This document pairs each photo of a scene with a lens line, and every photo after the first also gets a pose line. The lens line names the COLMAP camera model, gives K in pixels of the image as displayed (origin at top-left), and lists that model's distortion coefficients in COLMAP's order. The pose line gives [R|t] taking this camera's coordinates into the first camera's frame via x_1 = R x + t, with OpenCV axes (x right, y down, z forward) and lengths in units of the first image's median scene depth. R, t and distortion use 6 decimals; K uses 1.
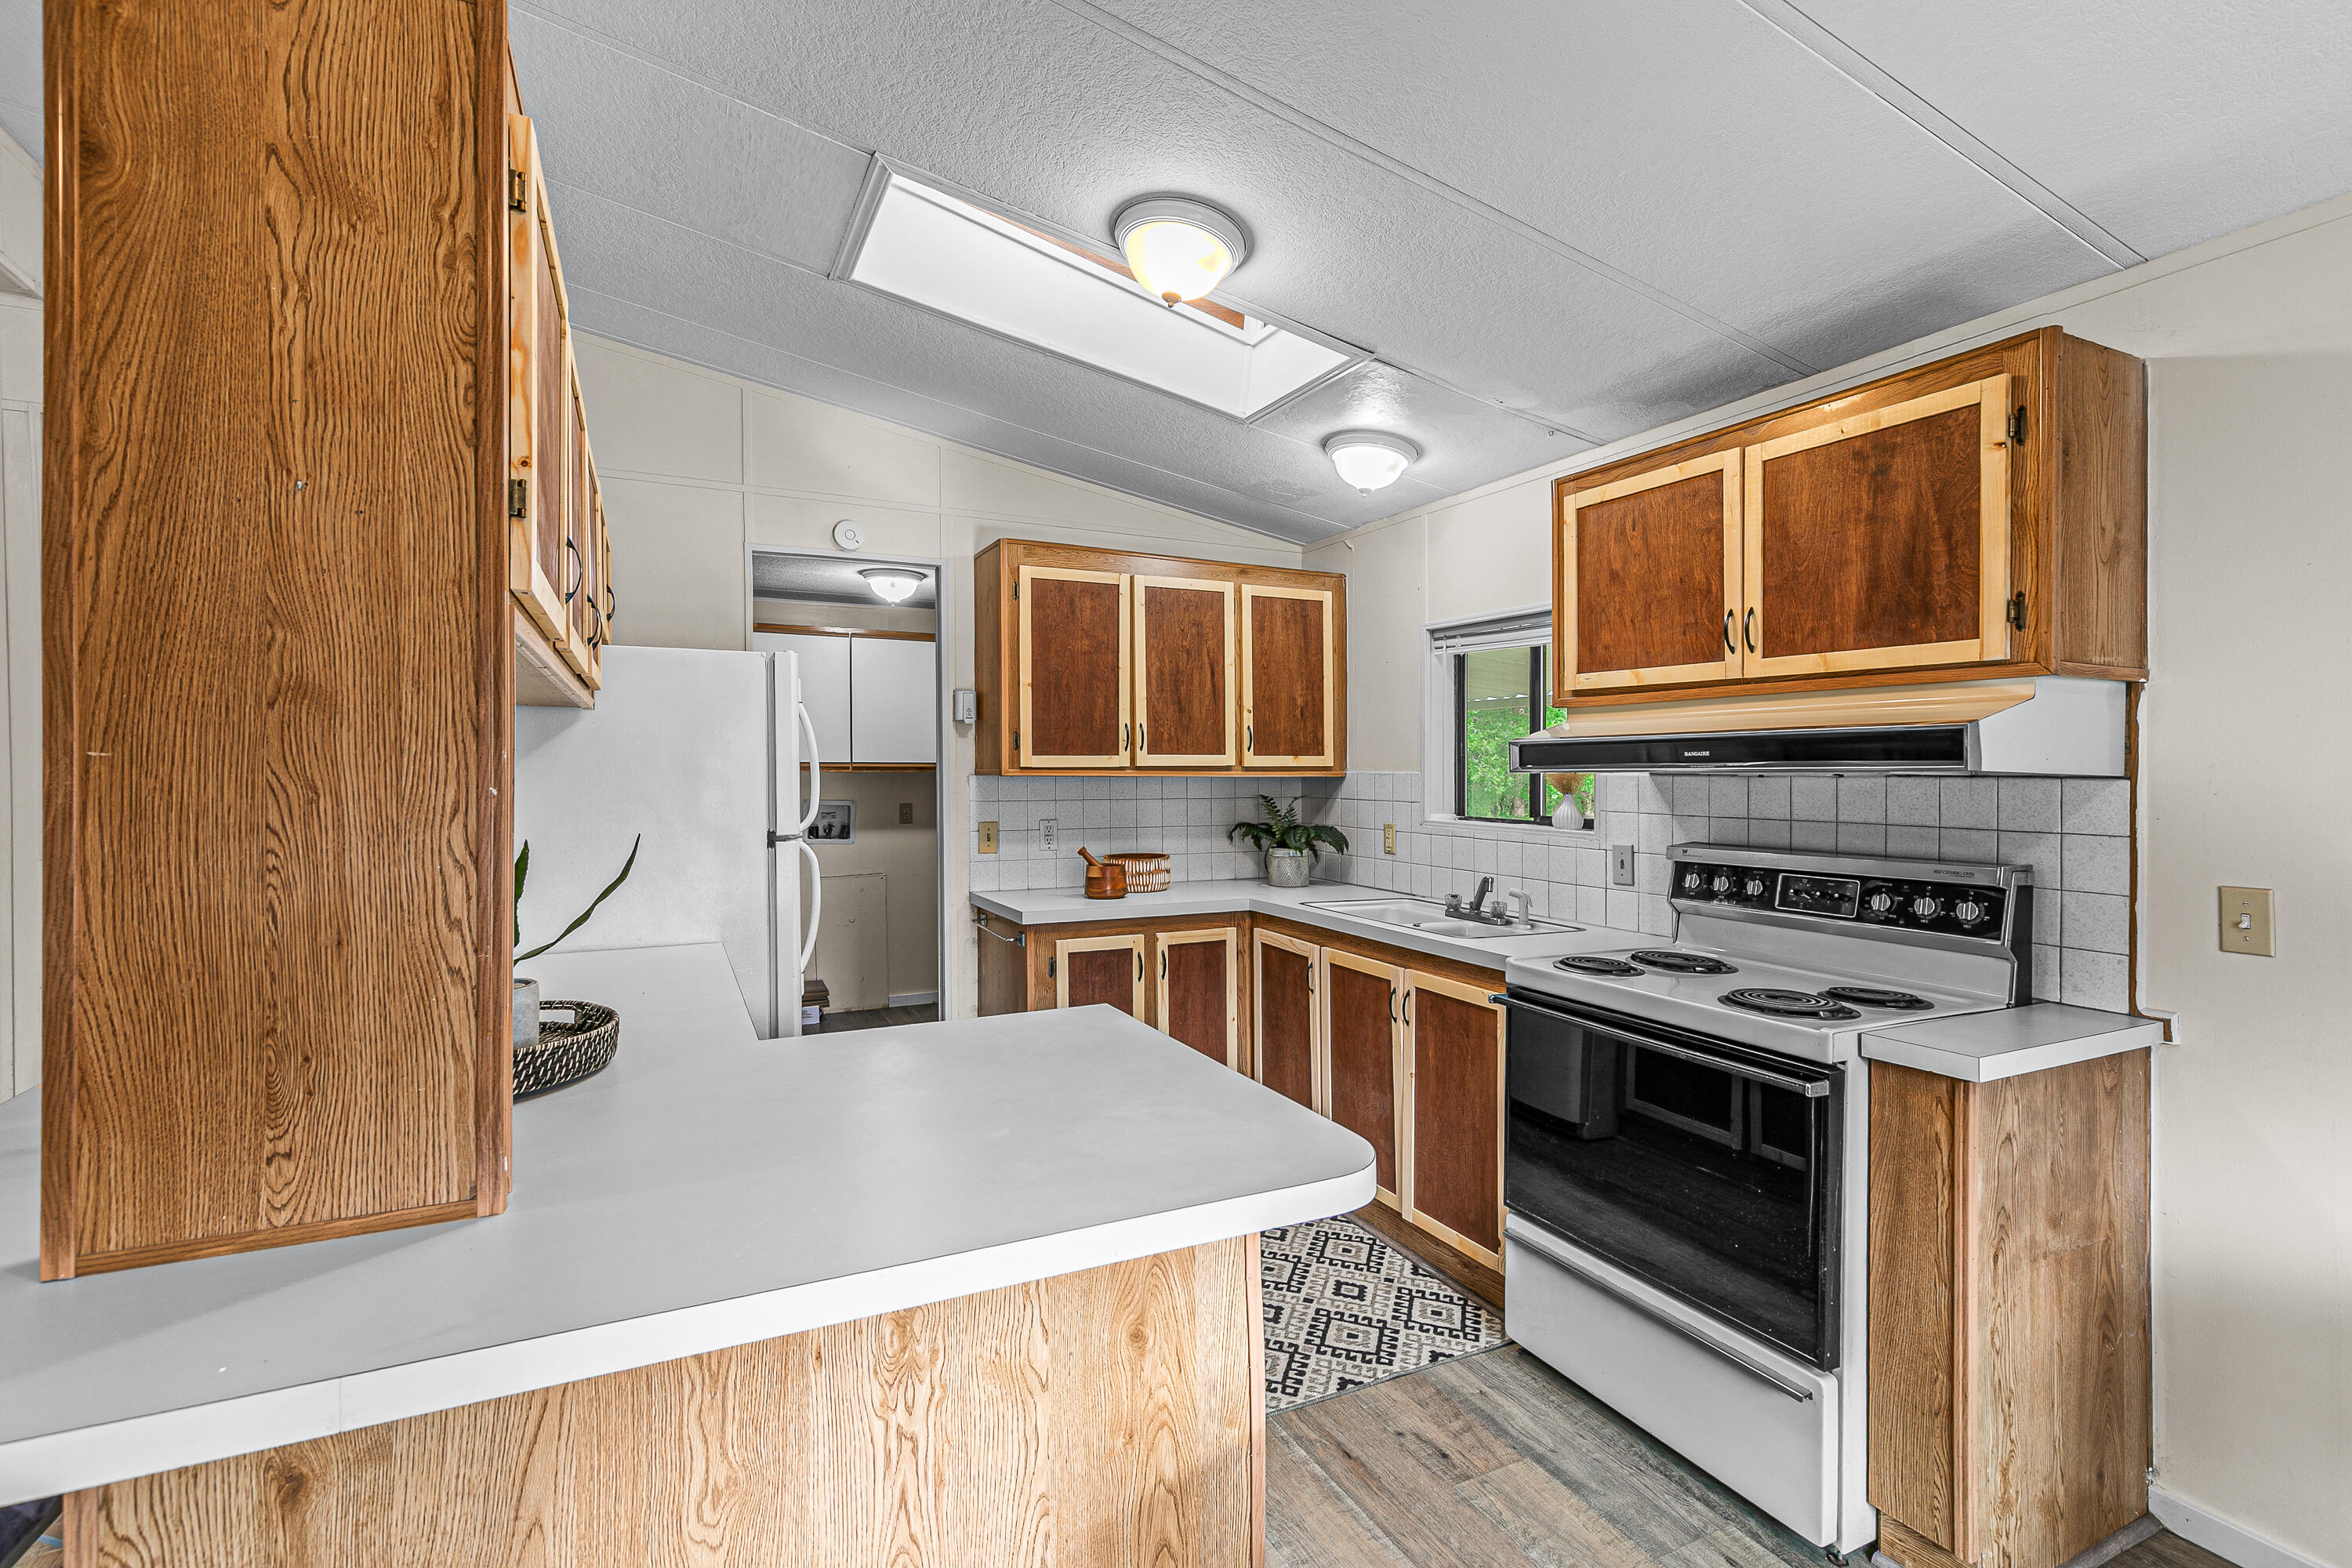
lens RADIAL K [[1072.7, 0, 1194.5], [0, 1072.7, 779.0], [0, 0, 1]] dist [0.007426, -0.000252]
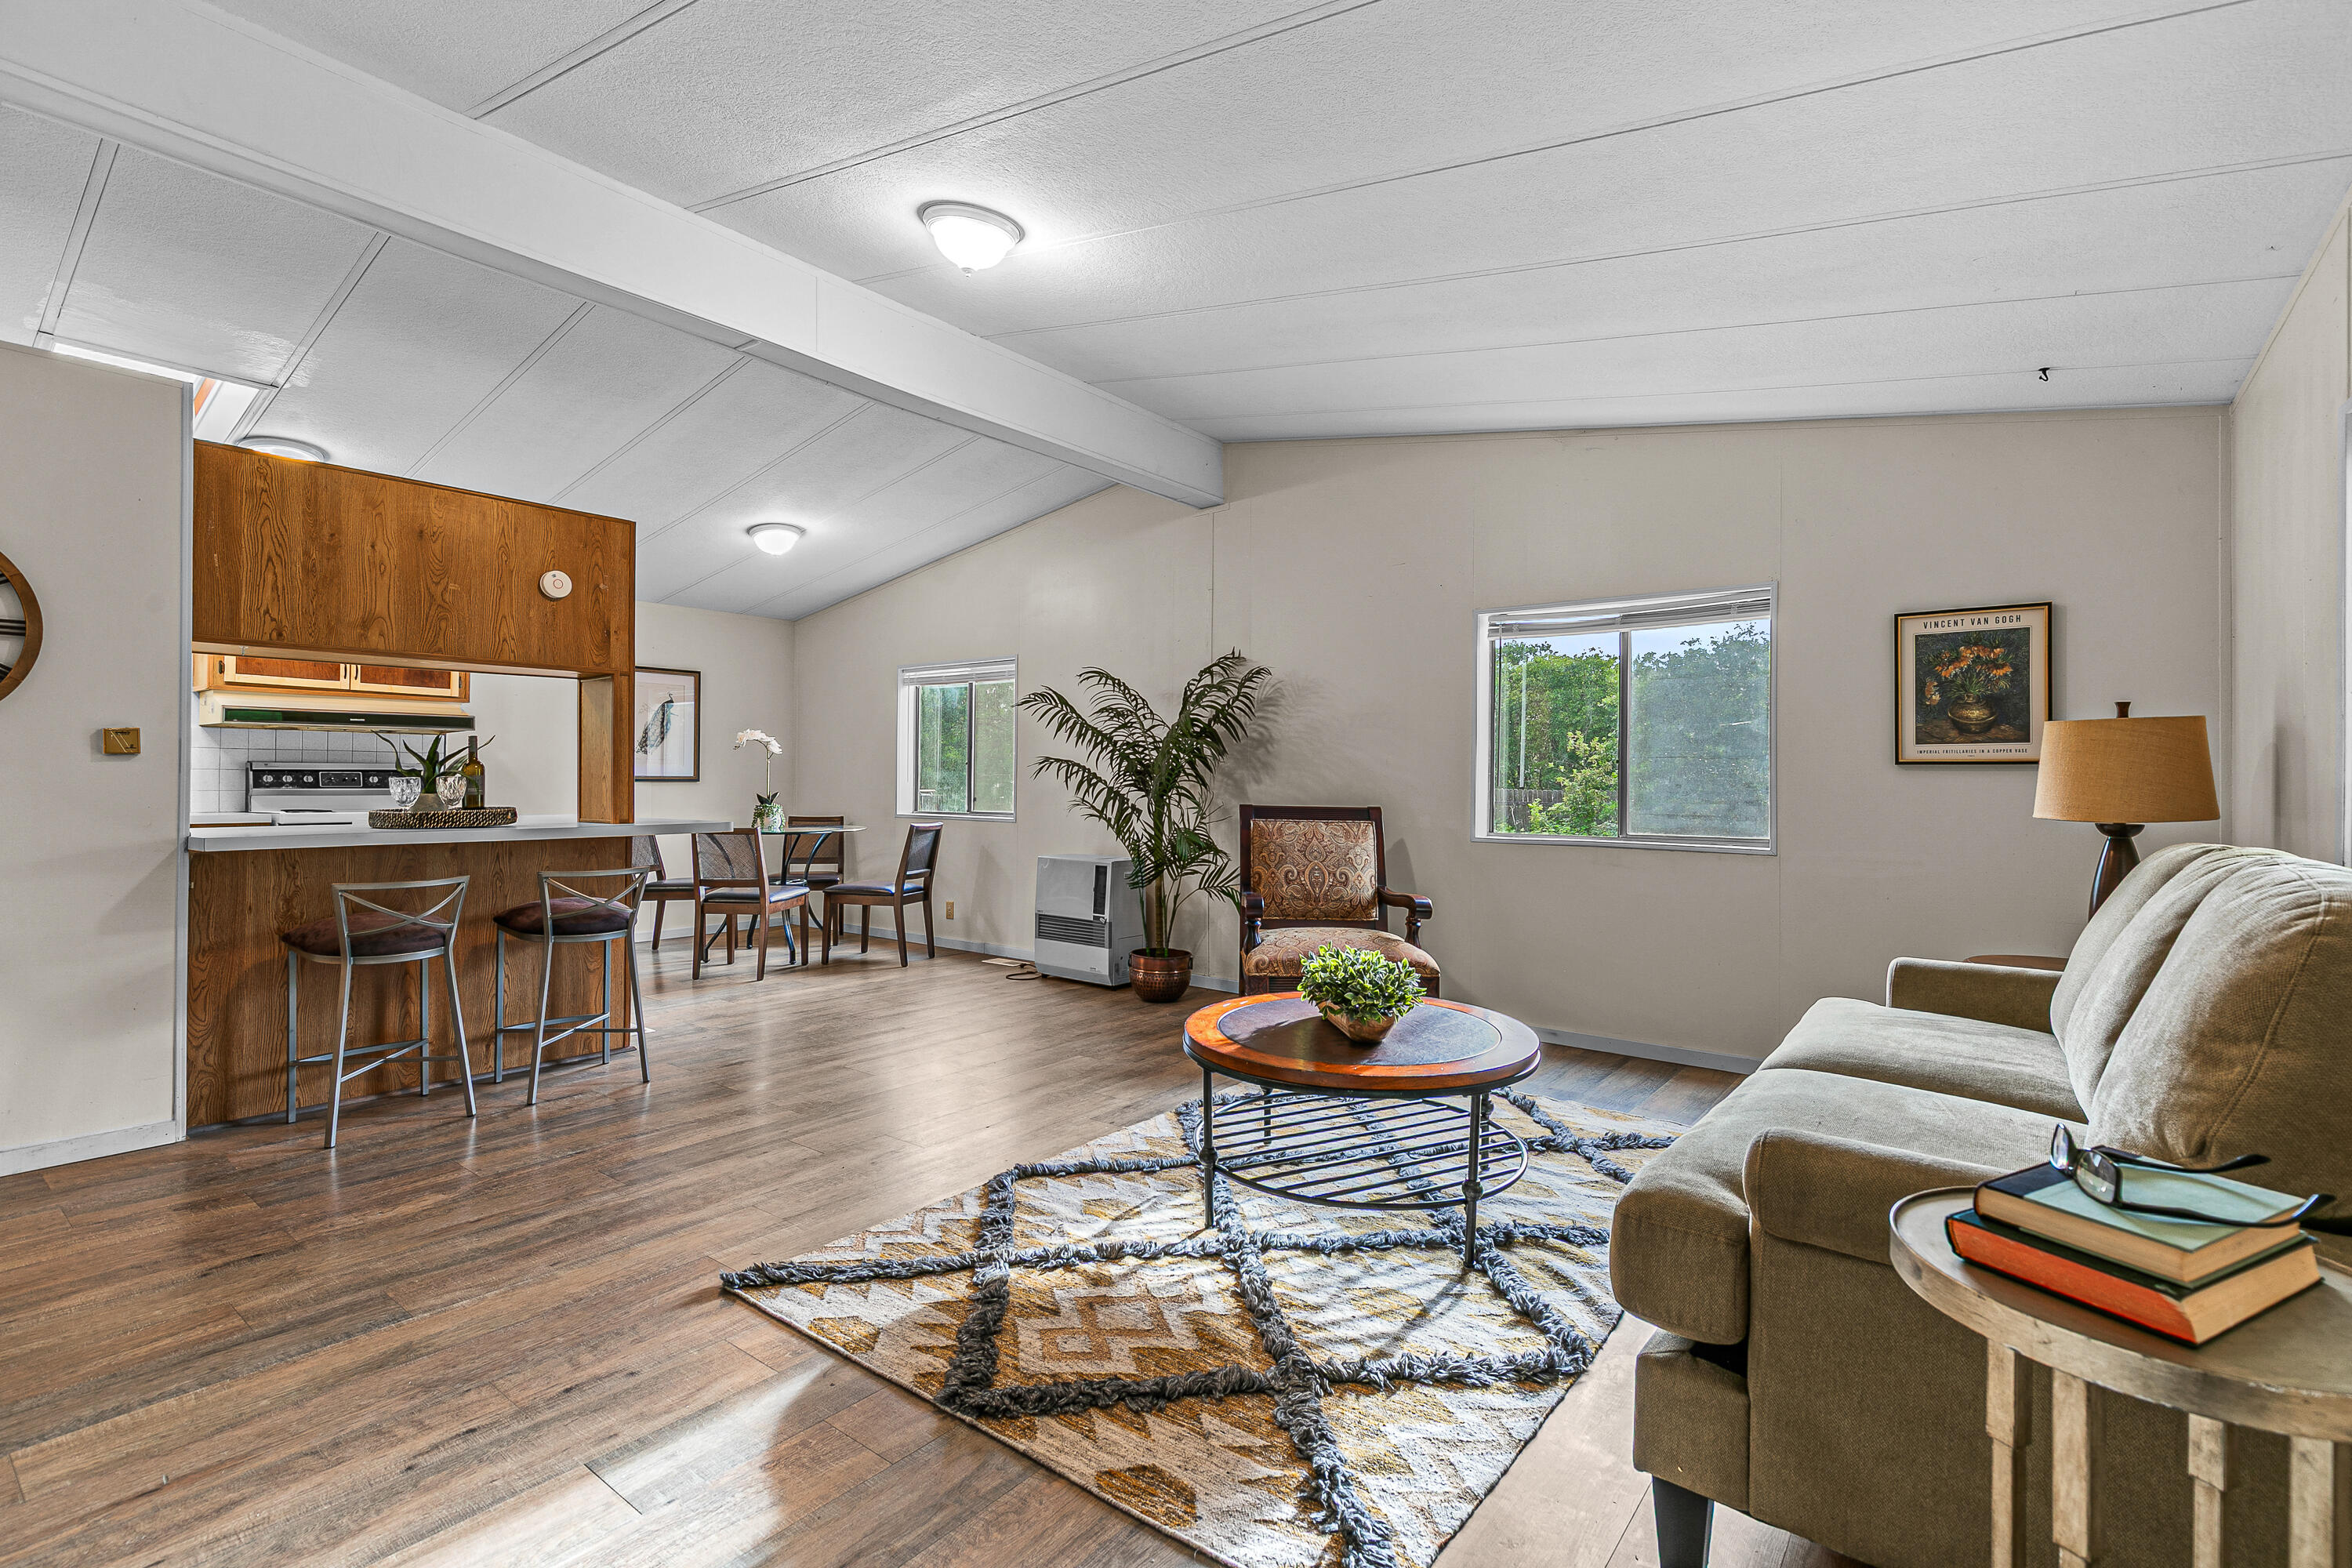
lens RADIAL K [[1072.7, 0, 1169.6], [0, 1072.7, 767.6], [0, 0, 1]] dist [0.007426, -0.000252]
pose [[-0.418829, 0.005520, 0.908049, -2.459023], [0.001593, 0.999984, -0.005344, 0.098851], [-0.908064, -0.000792, -0.418831, 0.325814]]
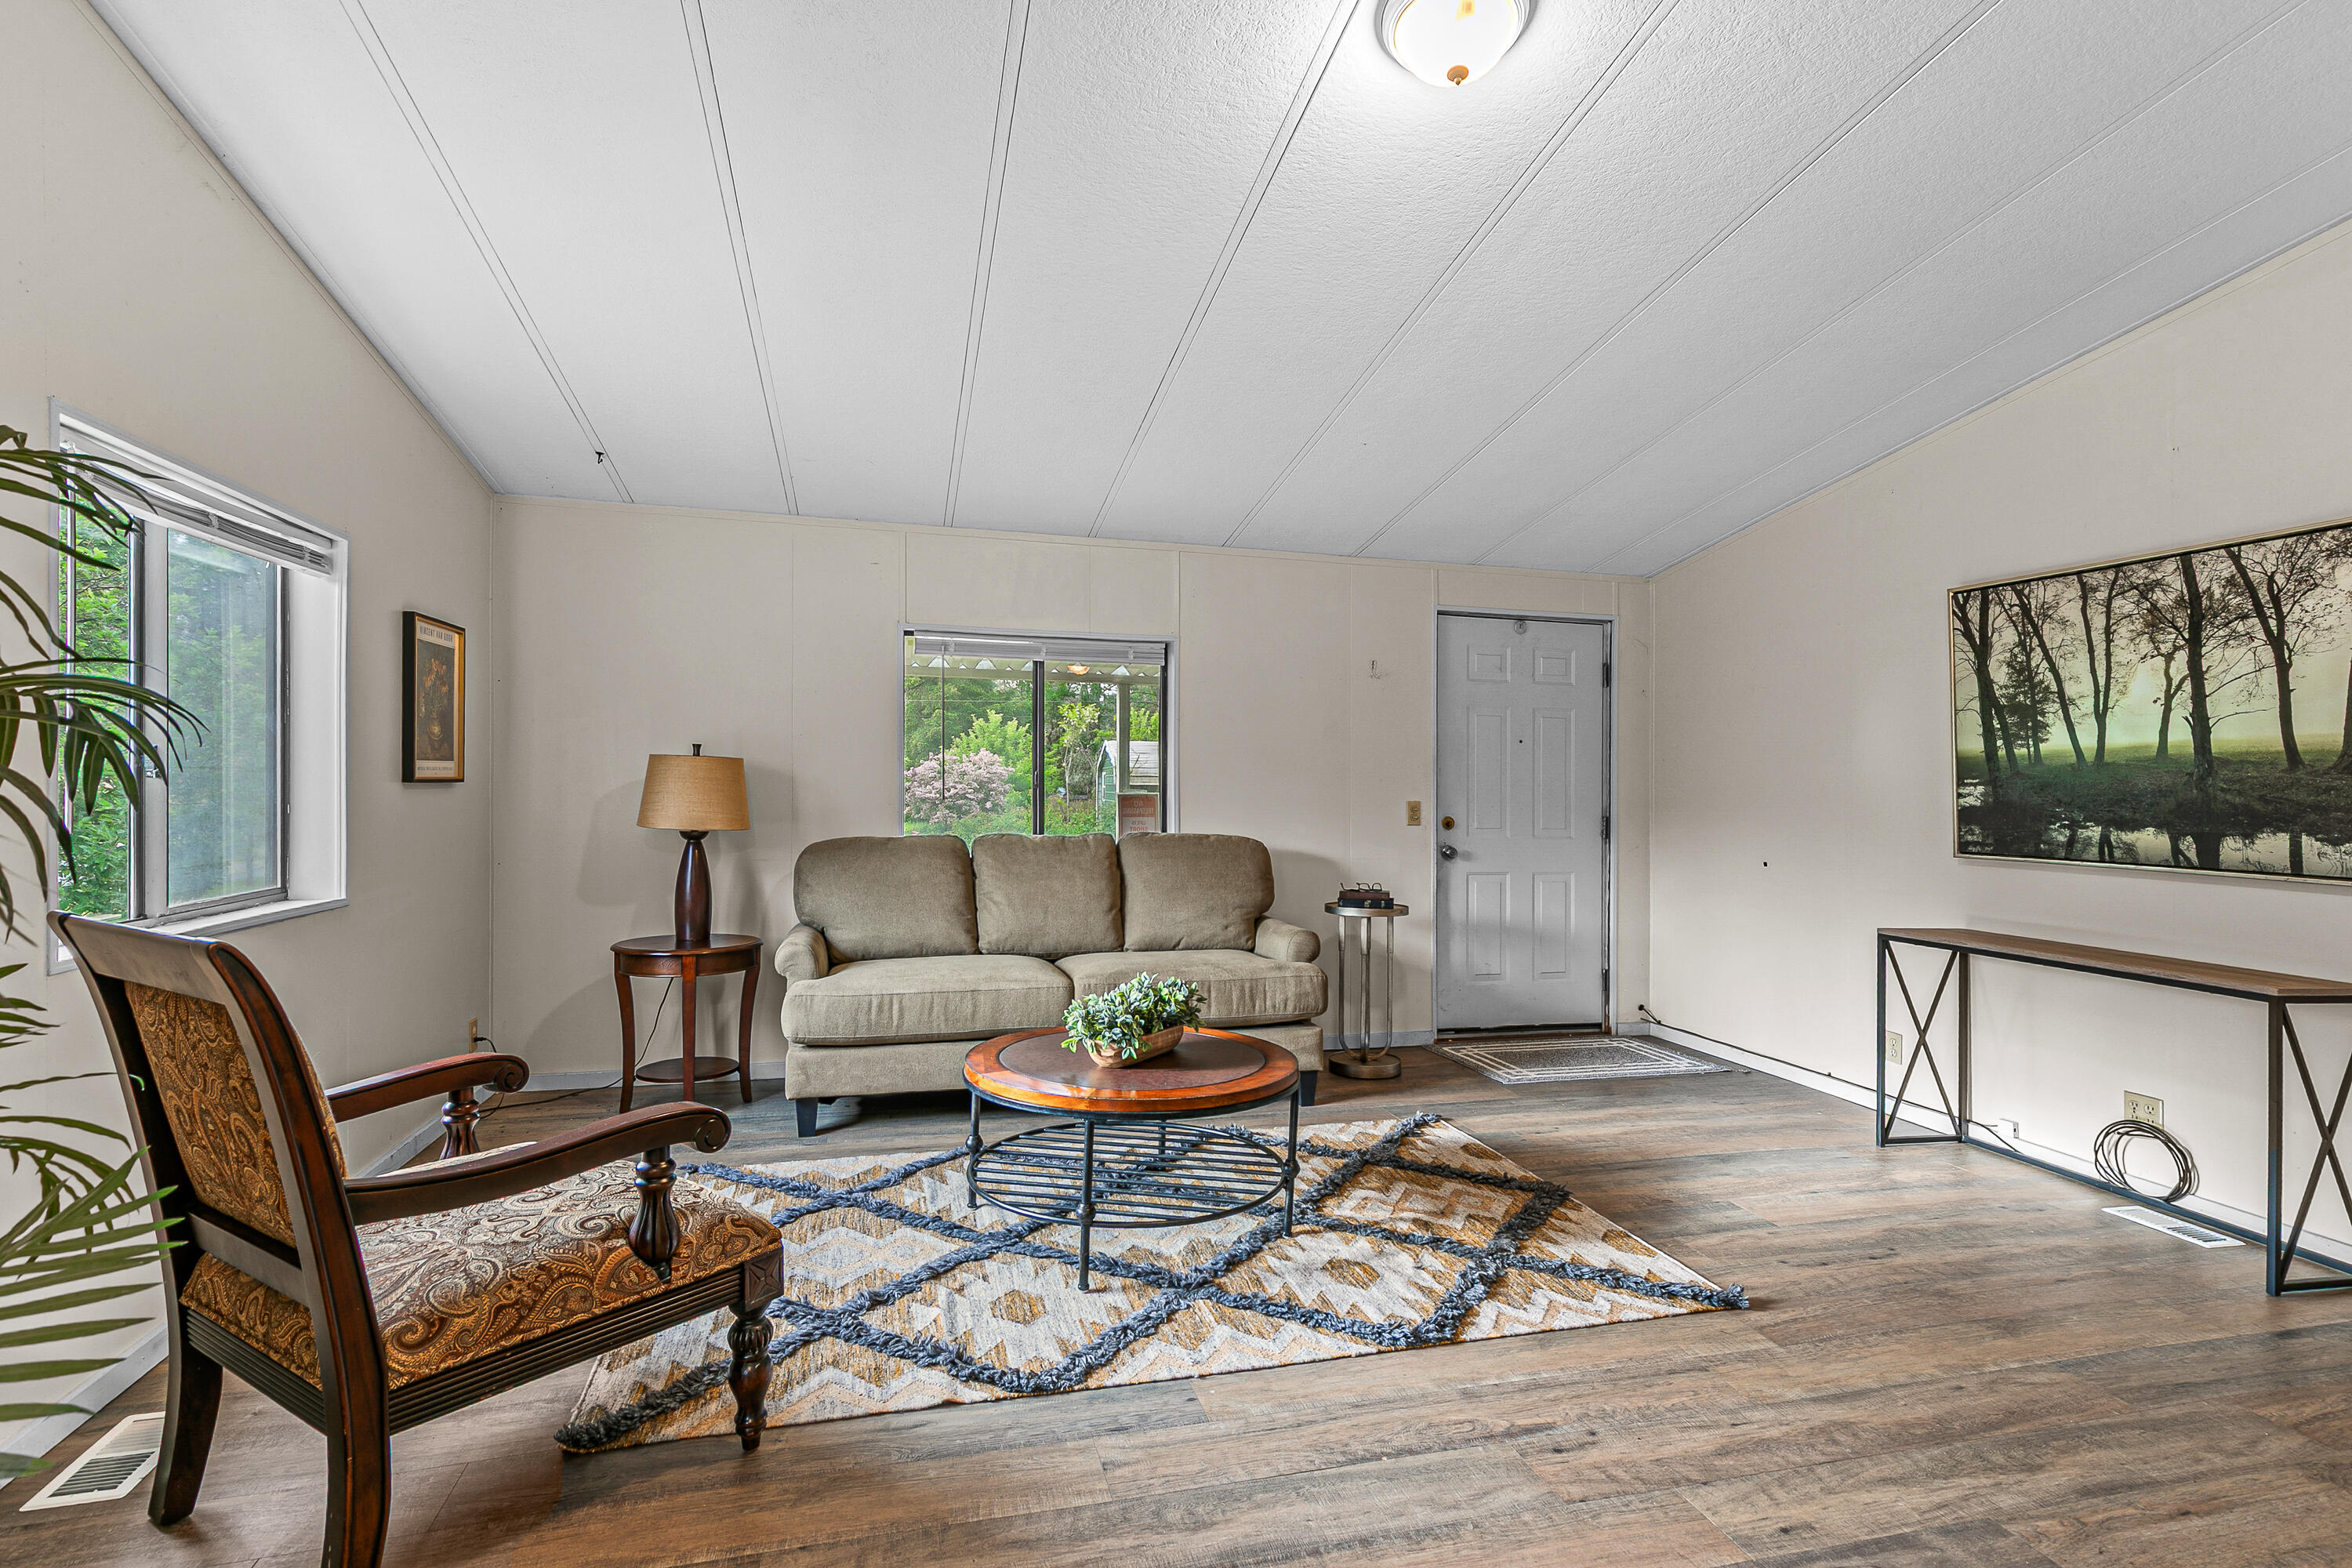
lens RADIAL K [[1151.8, 0, 1191.7], [0, 1151.8, 774.0], [0, 0, 1]] dist [0.001703, -0.001198]
pose [[-0.207569, -0.011502, -0.978153, -0.179686], [-0.026936, 0.999619, -0.006039, 0.057691], [0.977849, 0.025094, -0.207800, -0.024391]]
